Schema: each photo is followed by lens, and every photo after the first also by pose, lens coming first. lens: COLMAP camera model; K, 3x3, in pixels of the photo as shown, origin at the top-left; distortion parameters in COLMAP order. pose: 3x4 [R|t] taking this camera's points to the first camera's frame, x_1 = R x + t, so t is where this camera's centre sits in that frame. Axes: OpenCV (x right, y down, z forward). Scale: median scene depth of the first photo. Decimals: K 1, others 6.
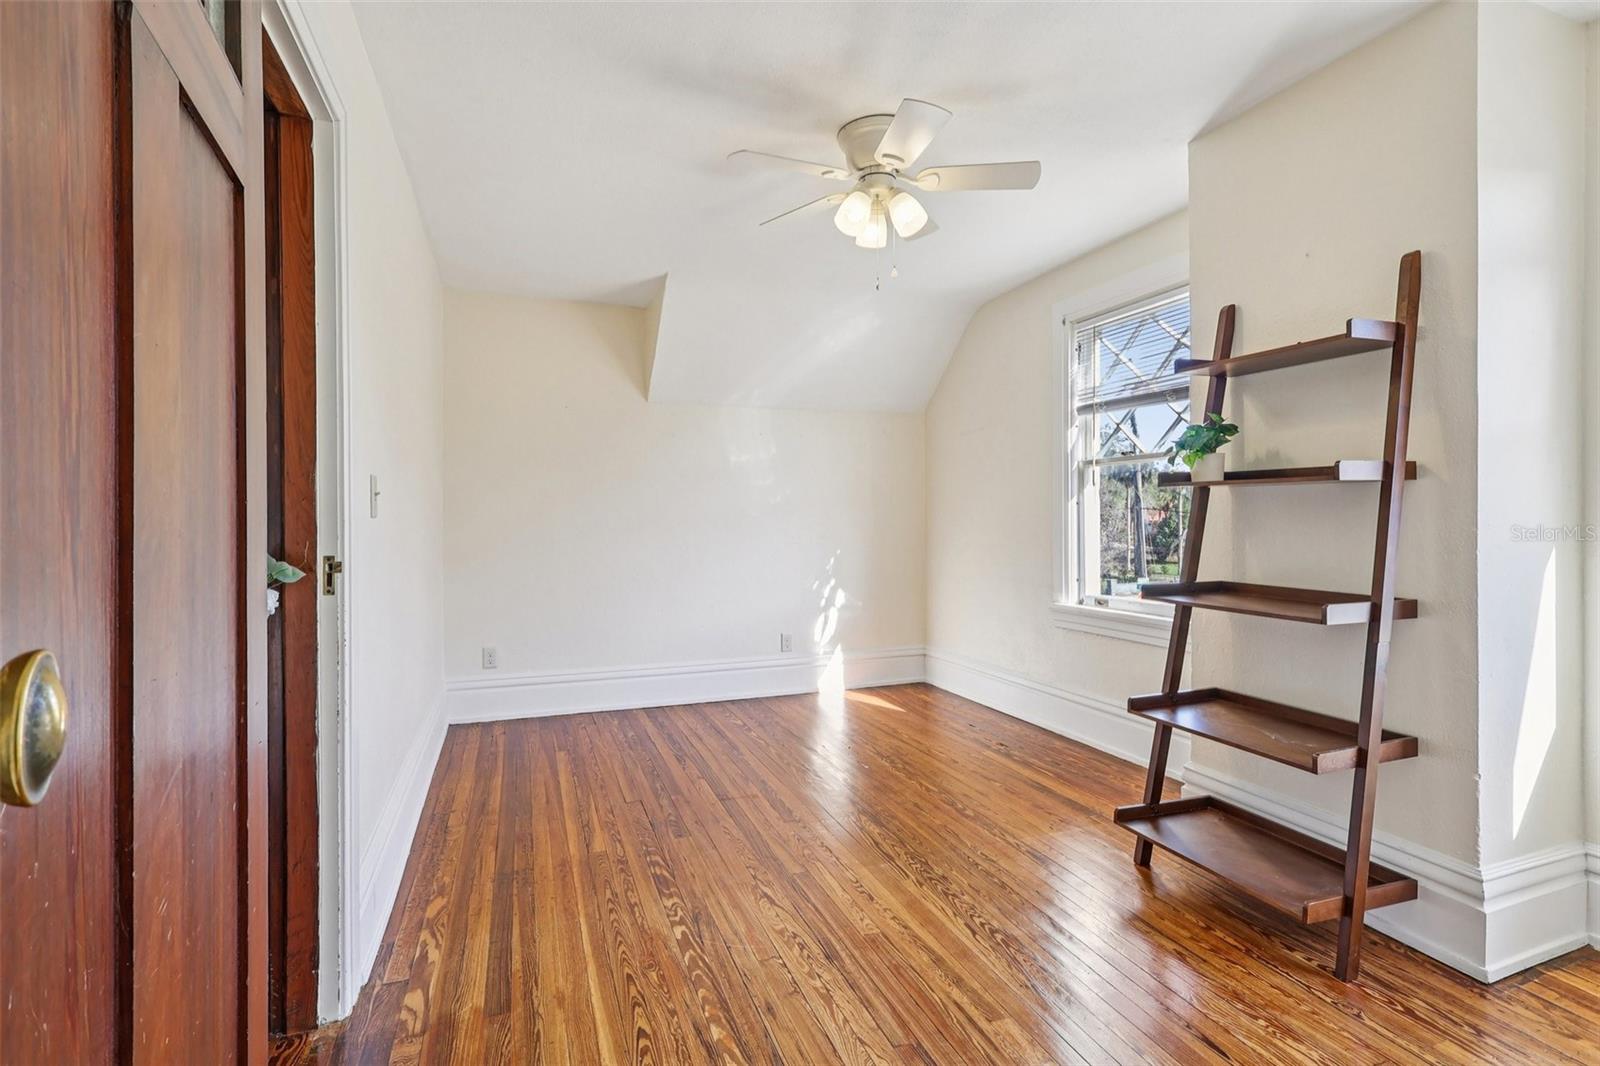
lens RADIAL K [[736.9, 0, 797.4], [0, 736.9, 526.2], [0, 0, 1]] dist [-0.001847, 0.000062]
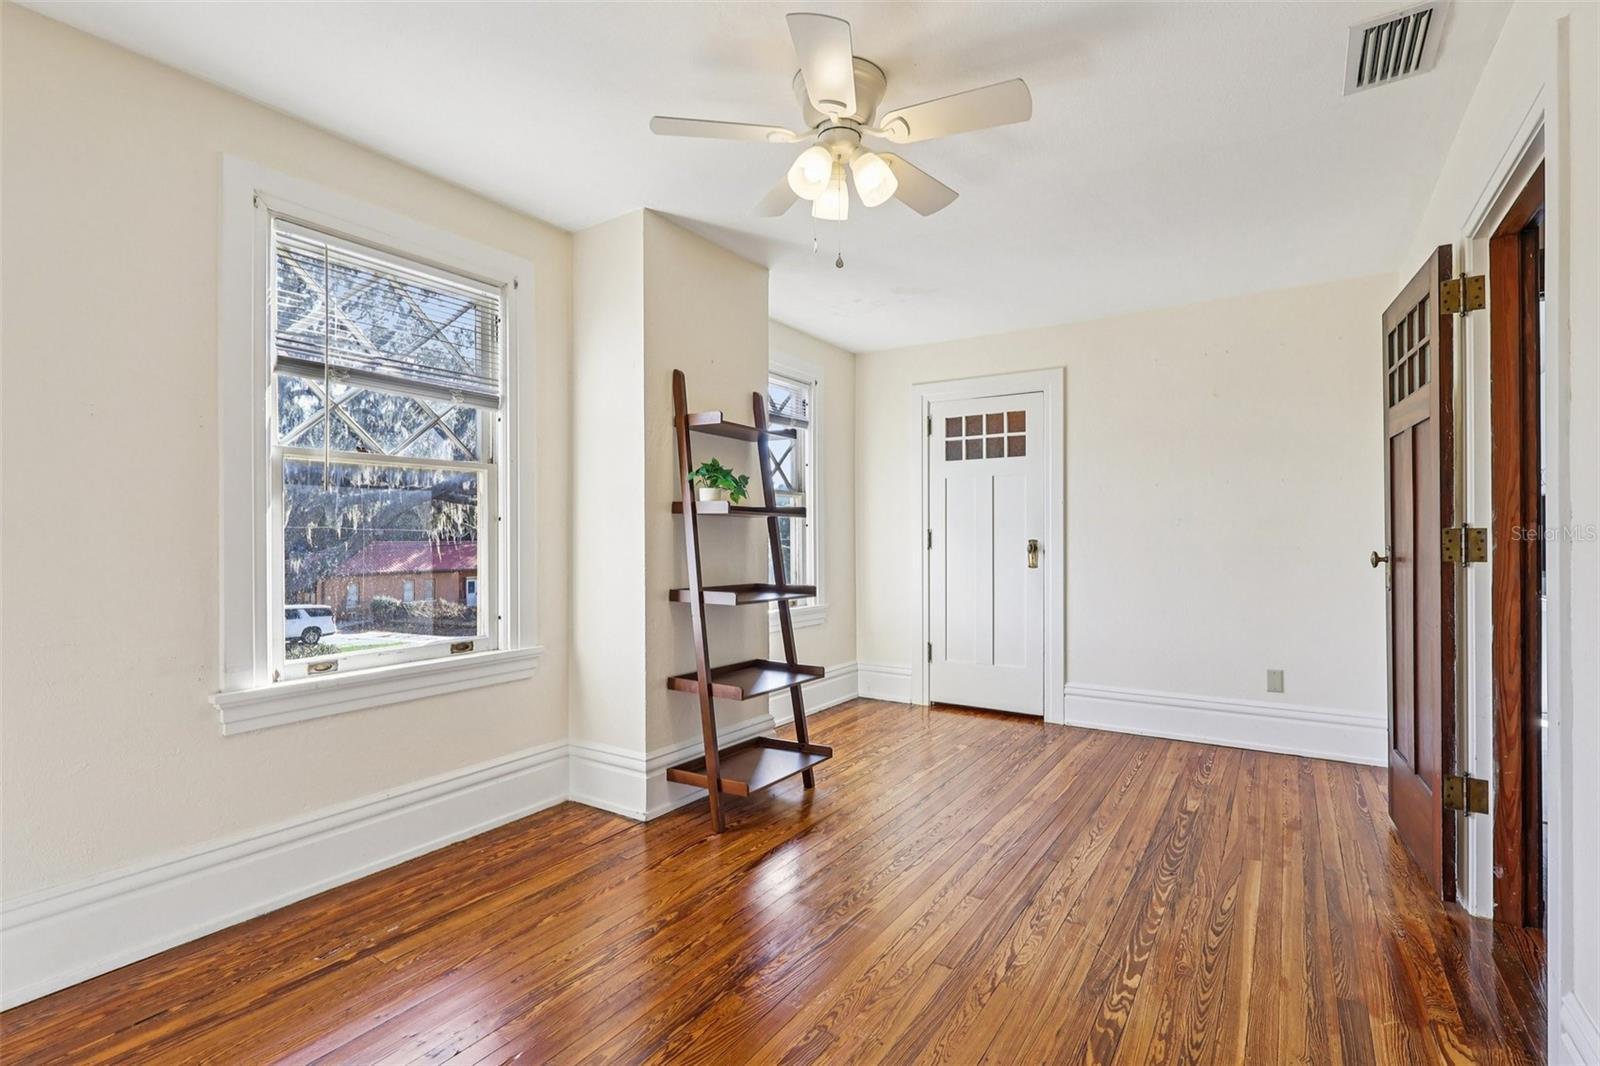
lens RADIAL K [[736.9, 0, 796.6], [0, 736.9, 535.3], [0, 0, 1]] dist [-0.001847, 0.000062]
pose [[-0.579896, 0.006693, 0.814663, -0.670722], [0.010884, 0.999941, -0.000468, -0.016671], [-0.814618, 0.008595, -0.579935, 1.867828]]
